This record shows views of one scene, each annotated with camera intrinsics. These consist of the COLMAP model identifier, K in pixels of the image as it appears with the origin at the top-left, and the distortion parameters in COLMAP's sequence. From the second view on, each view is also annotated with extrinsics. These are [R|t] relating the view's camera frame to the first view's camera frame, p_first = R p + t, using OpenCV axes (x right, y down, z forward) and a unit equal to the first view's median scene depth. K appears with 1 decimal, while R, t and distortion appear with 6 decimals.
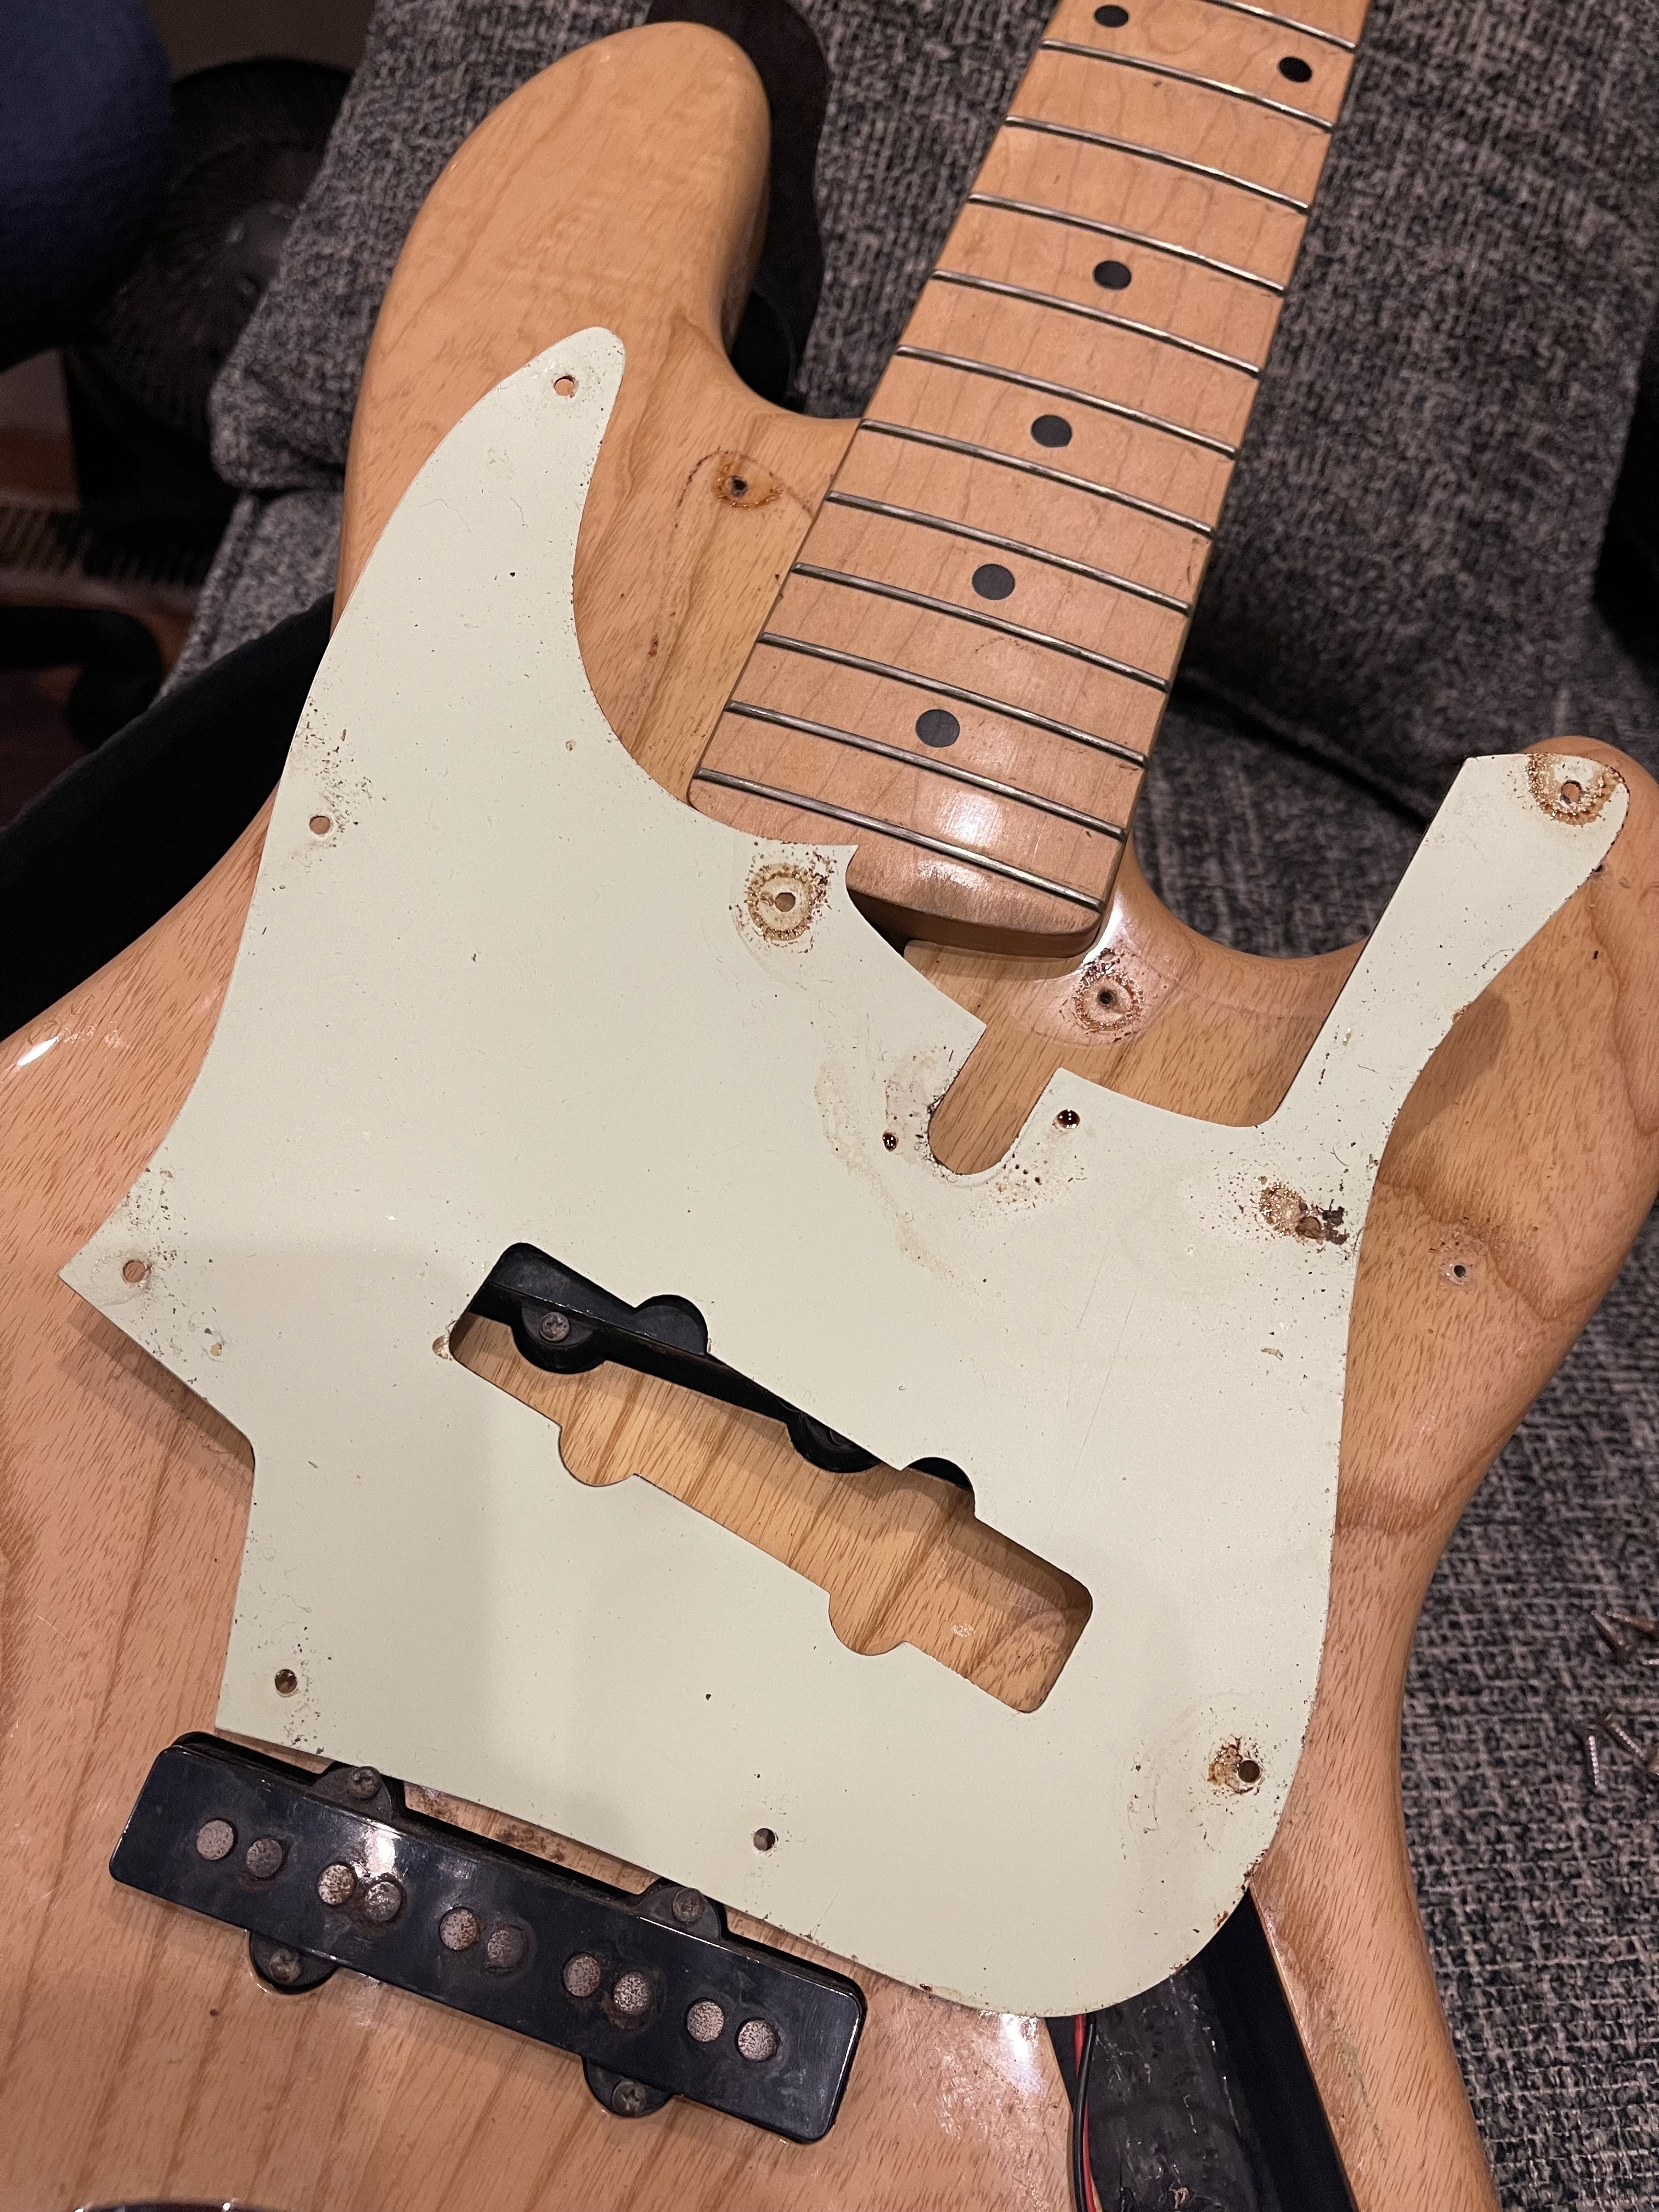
lens RADIAL K [[1604.5, 0, 829.5], [0, 1604.5, 1106.0], [0, 0, 1]] dist [0.082878, -0.126290]
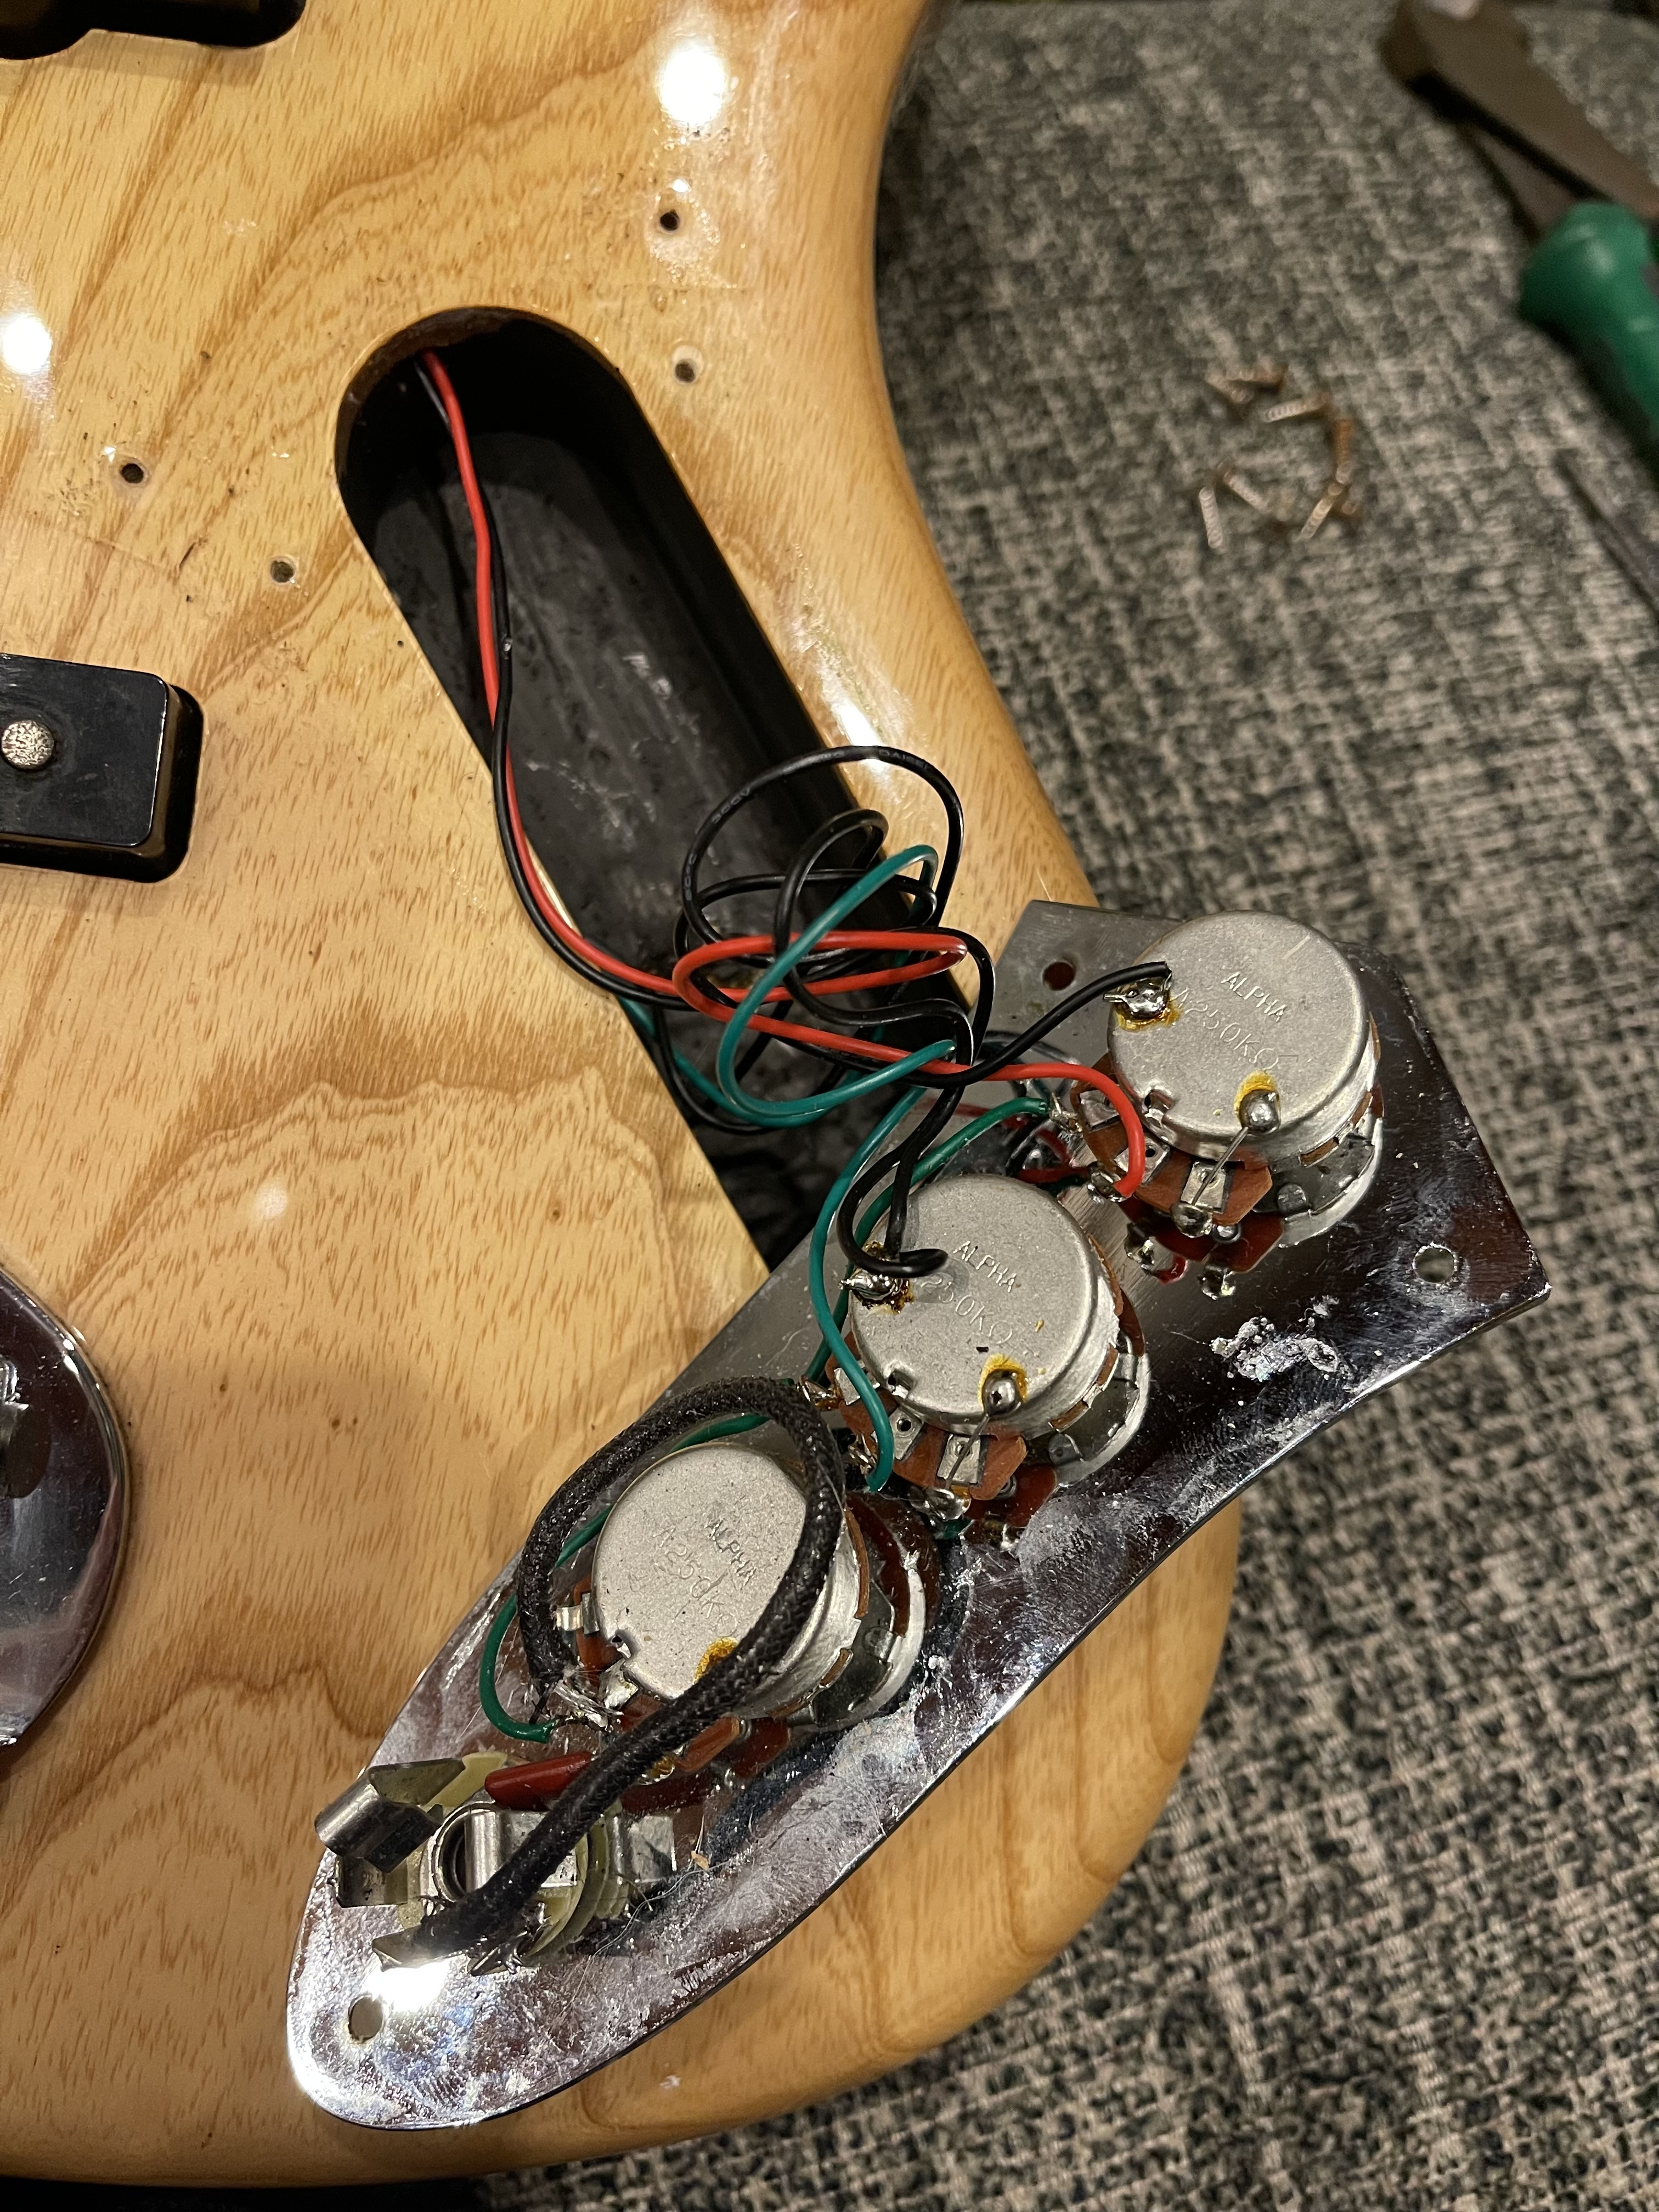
lens RADIAL K [[1618.9, 0, 789.9], [0, 1618.9, 1111.1], [0, 0, 1]] dist [0.008310, -0.047311]
pose [[0.974193, -0.219005, 0.054627, 0.128518], [0.185833, 0.915585, 0.356609, 0.312767], [-0.128115, -0.337255, 0.932655, 0.119992]]
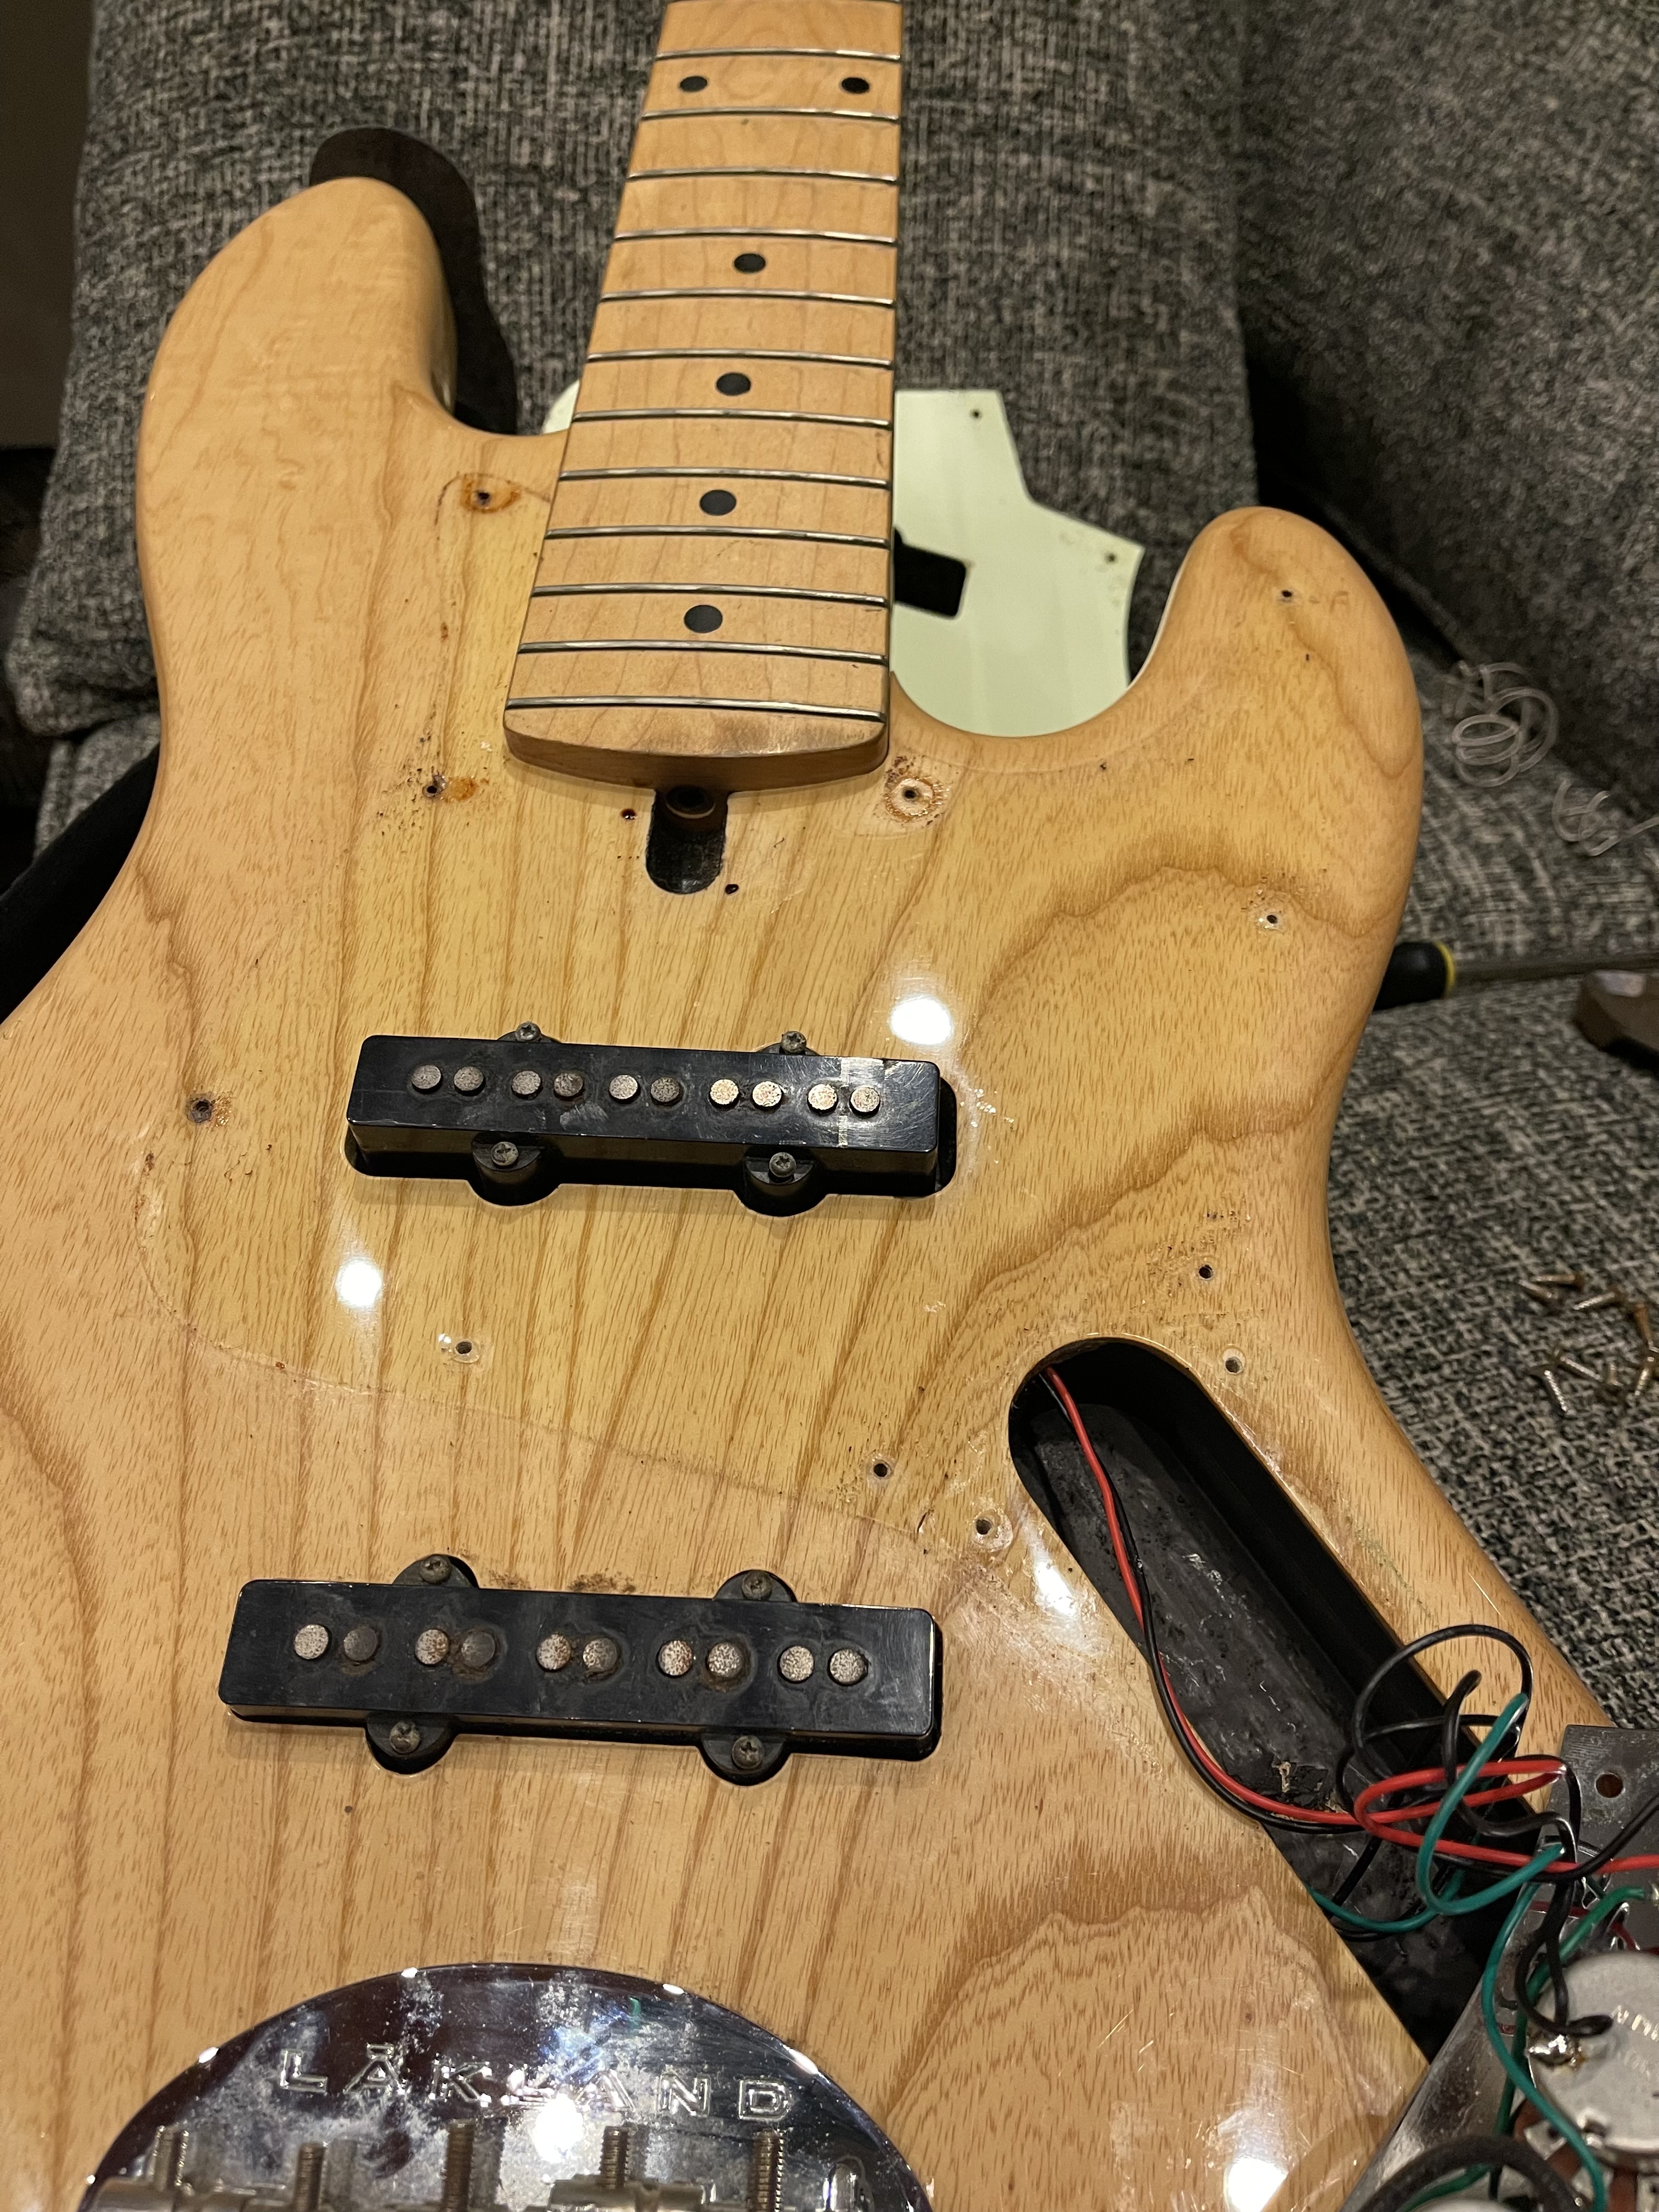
lens RADIAL K [[1614.1, 0, 826.6], [0, 1614.1, 1157.2], [0, 0, 1]] dist [-0.002440, 0.000952]
pose [[0.959883, -0.272783, 0.064915, -0.020821], [0.278697, 0.953615, -0.113781, 0.219682], [-0.030867, 0.127308, 0.991383, -0.062148]]
